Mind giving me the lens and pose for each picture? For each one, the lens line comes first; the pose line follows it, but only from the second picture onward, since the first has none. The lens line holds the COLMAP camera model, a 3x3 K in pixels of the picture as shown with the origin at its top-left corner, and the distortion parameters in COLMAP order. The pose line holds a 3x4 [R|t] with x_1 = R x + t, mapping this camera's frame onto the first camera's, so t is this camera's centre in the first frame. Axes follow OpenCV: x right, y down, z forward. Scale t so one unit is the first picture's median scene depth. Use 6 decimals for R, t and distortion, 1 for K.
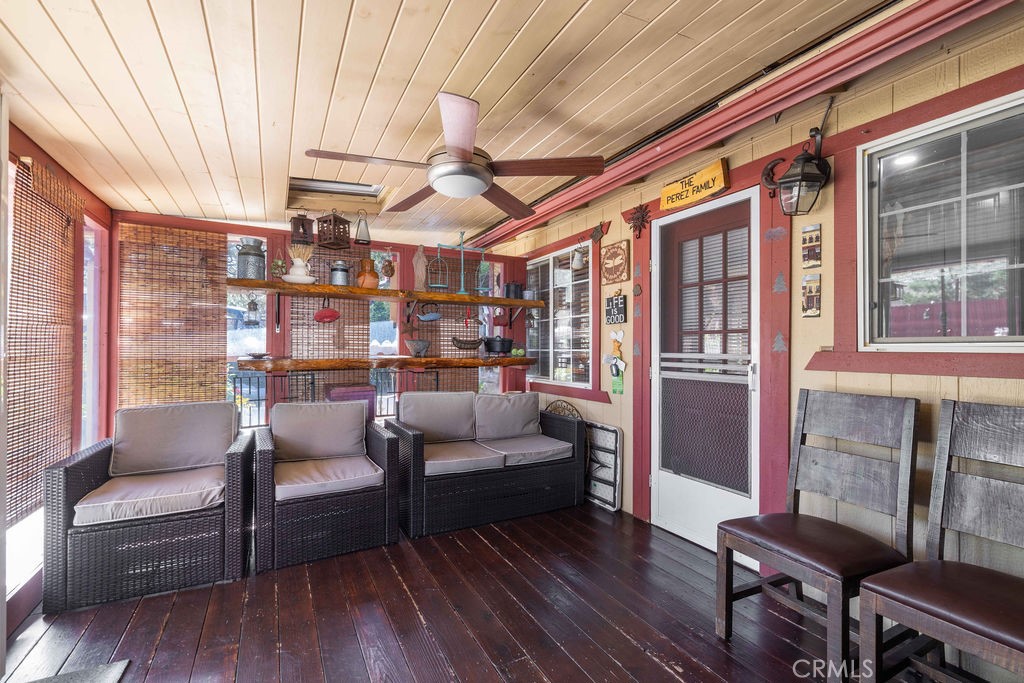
lens RADIAL K [[430.3, 0, 512.4], [0, 430.3, 346.6], [0, 0, 1]] dist [0.001276, -0.000089]
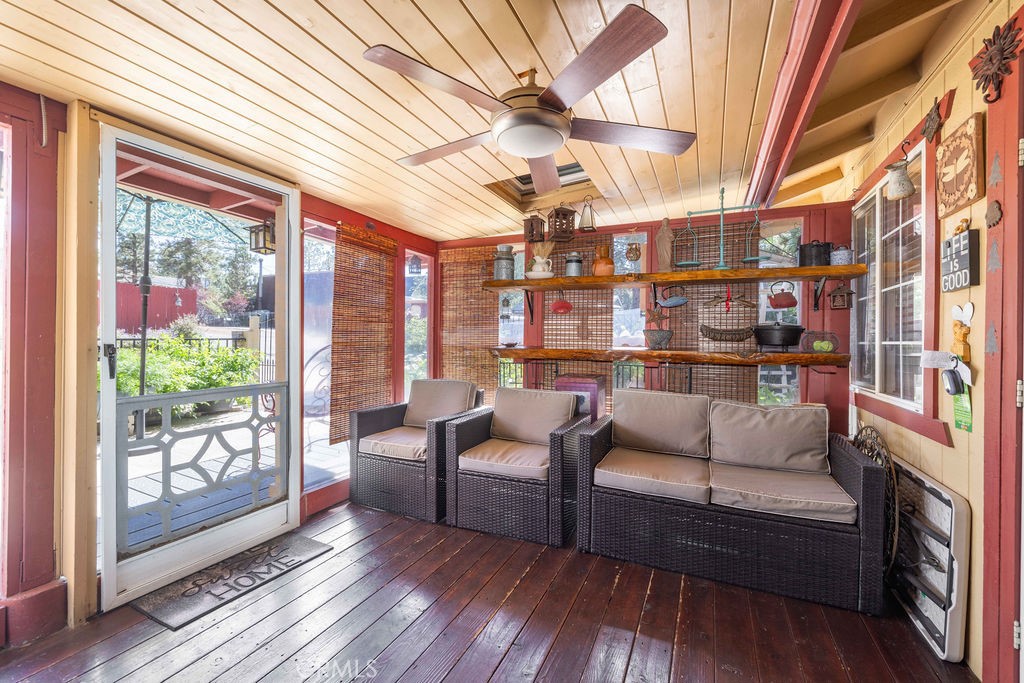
lens RADIAL K [[430.3, 0, 520.2], [0, 430.3, 340.4], [0, 0, 1]] dist [0.001276, -0.000089]
pose [[0.613422, 0.002132, -0.789753, 0.333288], [-0.004041, 0.999992, -0.000439, 0.008548], [0.789745, 0.003461, 0.613425, 0.295287]]
